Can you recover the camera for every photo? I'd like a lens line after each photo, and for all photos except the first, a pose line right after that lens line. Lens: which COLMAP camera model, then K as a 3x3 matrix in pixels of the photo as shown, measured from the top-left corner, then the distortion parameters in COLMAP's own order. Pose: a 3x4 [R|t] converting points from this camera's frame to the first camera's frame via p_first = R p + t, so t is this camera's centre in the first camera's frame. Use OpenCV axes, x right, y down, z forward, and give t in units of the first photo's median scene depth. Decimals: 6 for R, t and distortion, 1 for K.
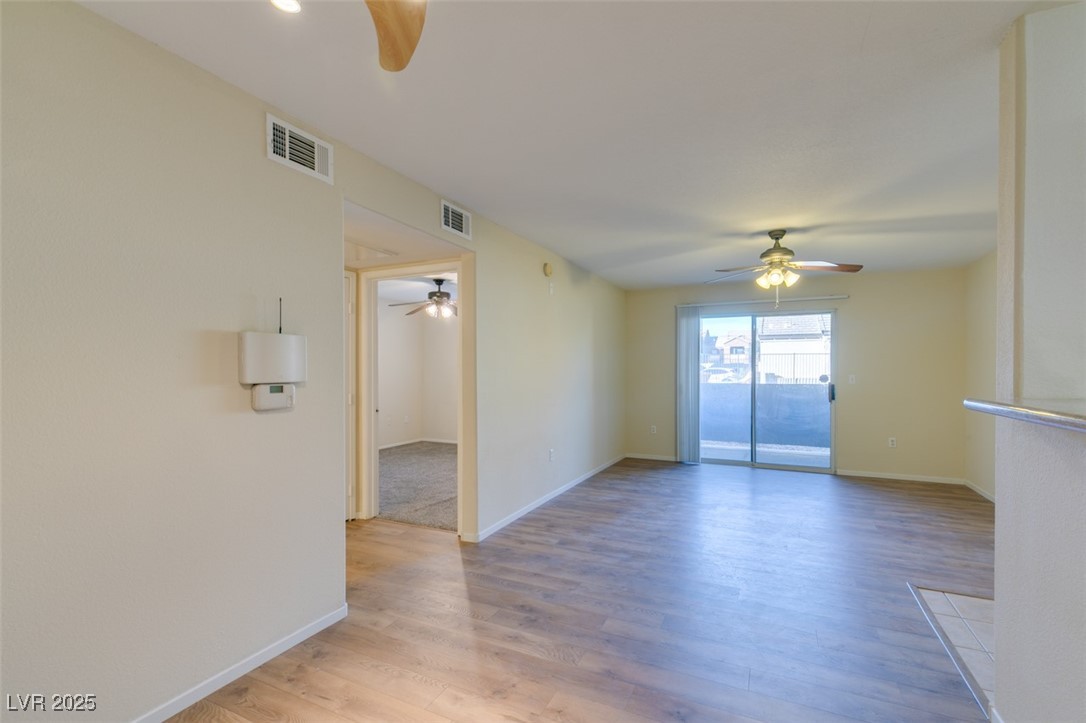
lens RADIAL K [[490.2, 0, 542.4], [0, 490.2, 369.1], [0, 0, 1]] dist [0.000705, 0.000043]
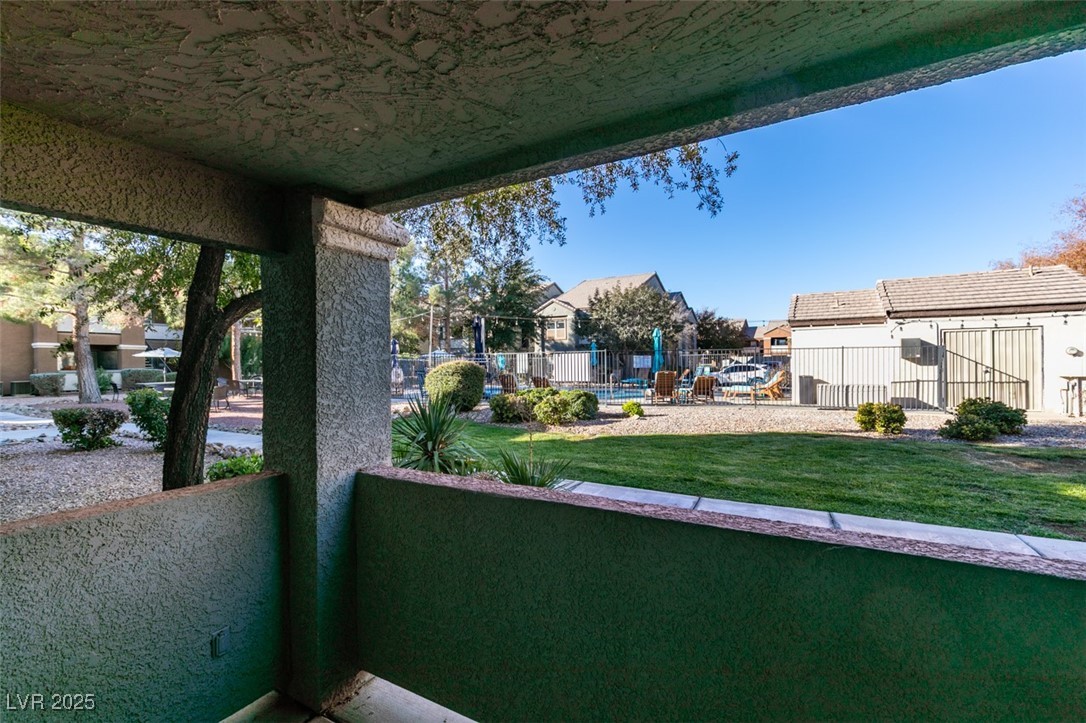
lens RADIAL K [[486.0, 0, 542.1], [0, 486.0, 365.0], [0, 0, 1]] dist [0.001275, -0.000402]
pose [[0.996390, -0.012792, -0.083925, 0.758025], [0.013071, 0.999911, 0.002767, -0.065298], [0.083882, -0.003854, 0.996468, 1.443279]]
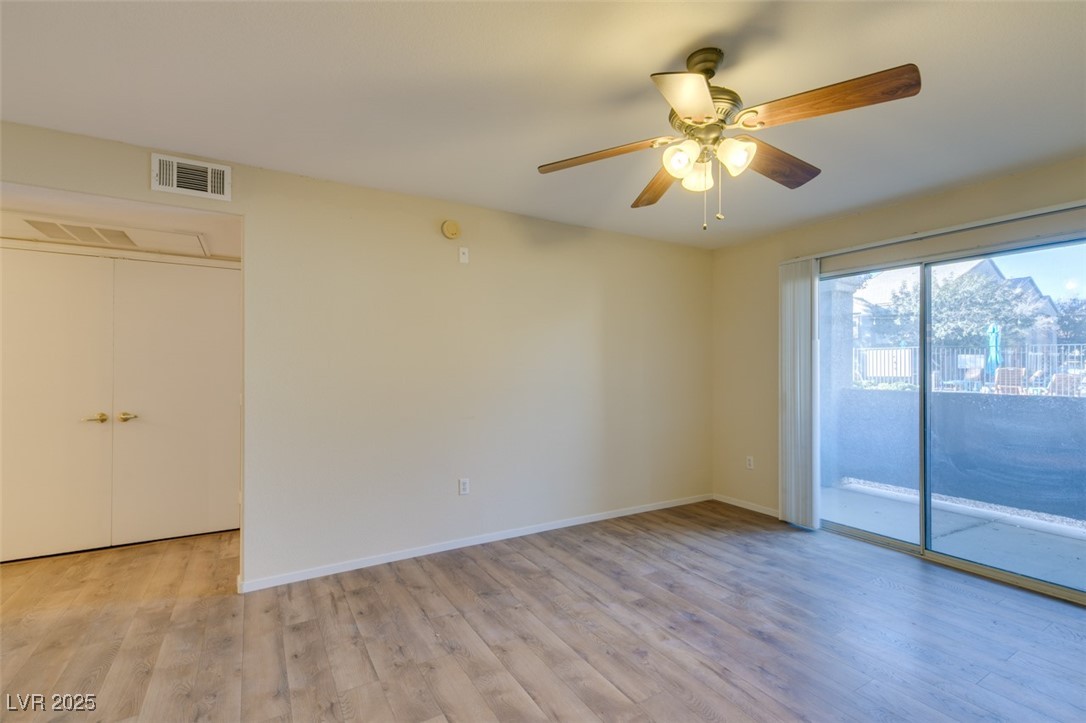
lens RADIAL K [[486.5, 0, 541.6], [0, 486.5, 366.7], [0, 0, 1]] dist [0.004112, -0.000392]
pose [[0.831861, -0.002045, -0.554981, 0.549267], [0.000047, 0.999993, -0.003615, 0.001815], [0.554984, 0.002981, 0.831855, 0.503280]]
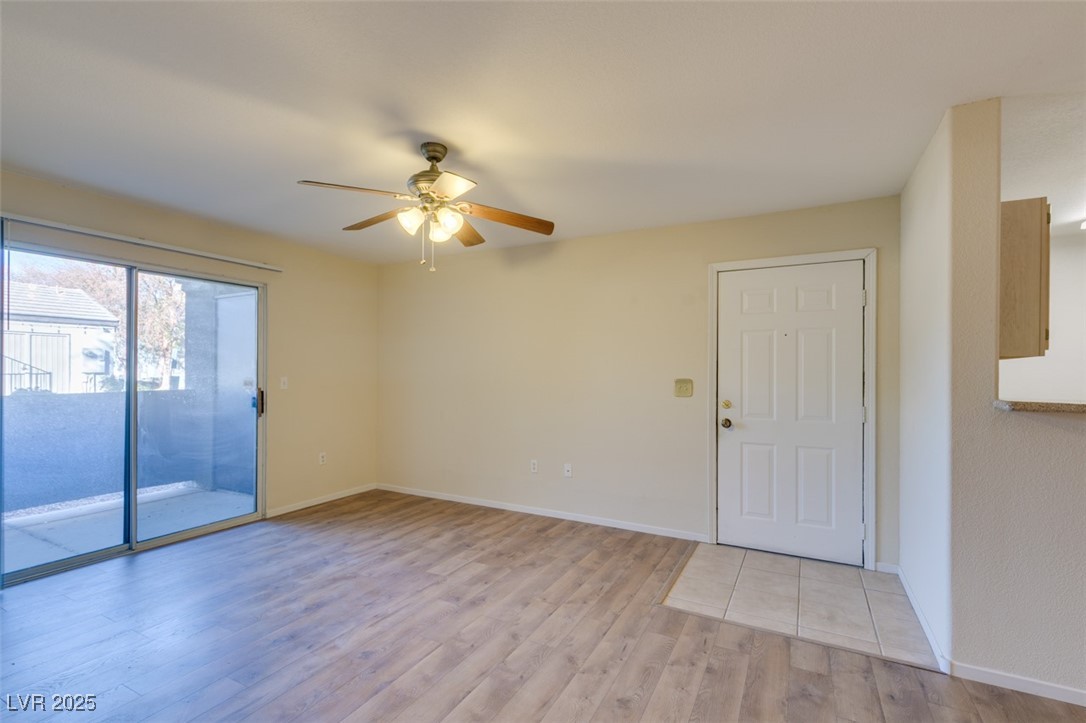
lens RADIAL K [[490.2, 0, 542.4], [0, 490.2, 369.1], [0, 0, 1]] dist [0.000705, 0.000043]
pose [[0.043127, 0.001074, 0.999069, -0.120828], [-0.006157, 0.999981, -0.000809, -0.002592], [-0.999051, -0.006117, 0.043133, 0.765489]]
